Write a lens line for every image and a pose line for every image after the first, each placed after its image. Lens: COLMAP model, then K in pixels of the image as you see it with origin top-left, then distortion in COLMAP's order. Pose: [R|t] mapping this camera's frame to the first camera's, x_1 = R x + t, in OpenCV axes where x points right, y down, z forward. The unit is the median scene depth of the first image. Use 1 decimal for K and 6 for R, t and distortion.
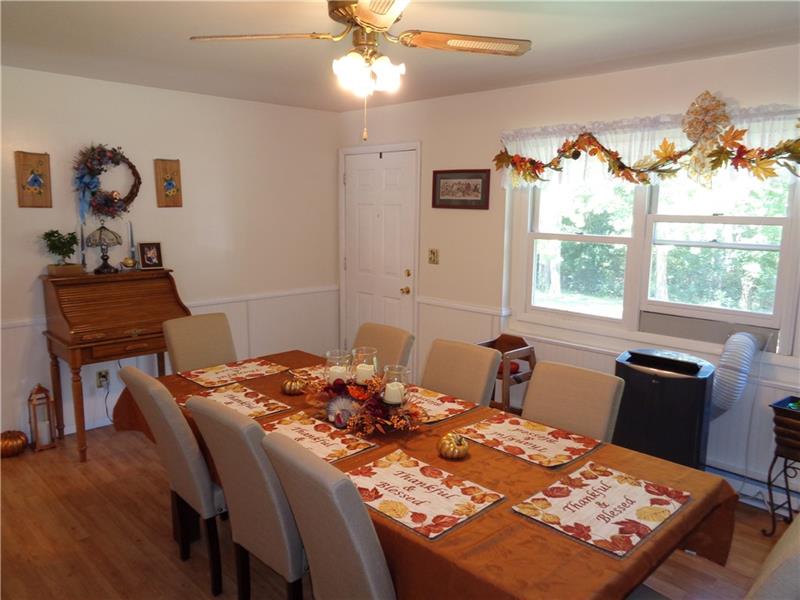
lens RADIAL K [[604.3, 0, 404.1], [0, 604.3, 304.9], [0, 0, 1]] dist [0.002722, 0.007219]
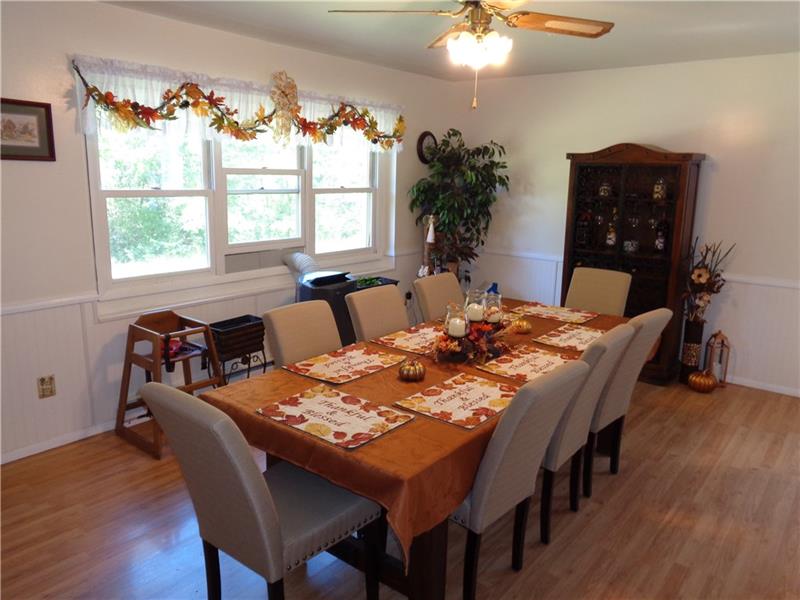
lens RADIAL K [[604.3, 0, 404.1], [0, 604.3, 304.9], [0, 0, 1]] dist [0.002722, 0.007219]
pose [[-0.116605, -0.229774, 0.966233, -0.819098], [0.139772, 0.959391, 0.245015, -0.142787], [-0.983294, 0.163622, -0.079754, 0.859699]]
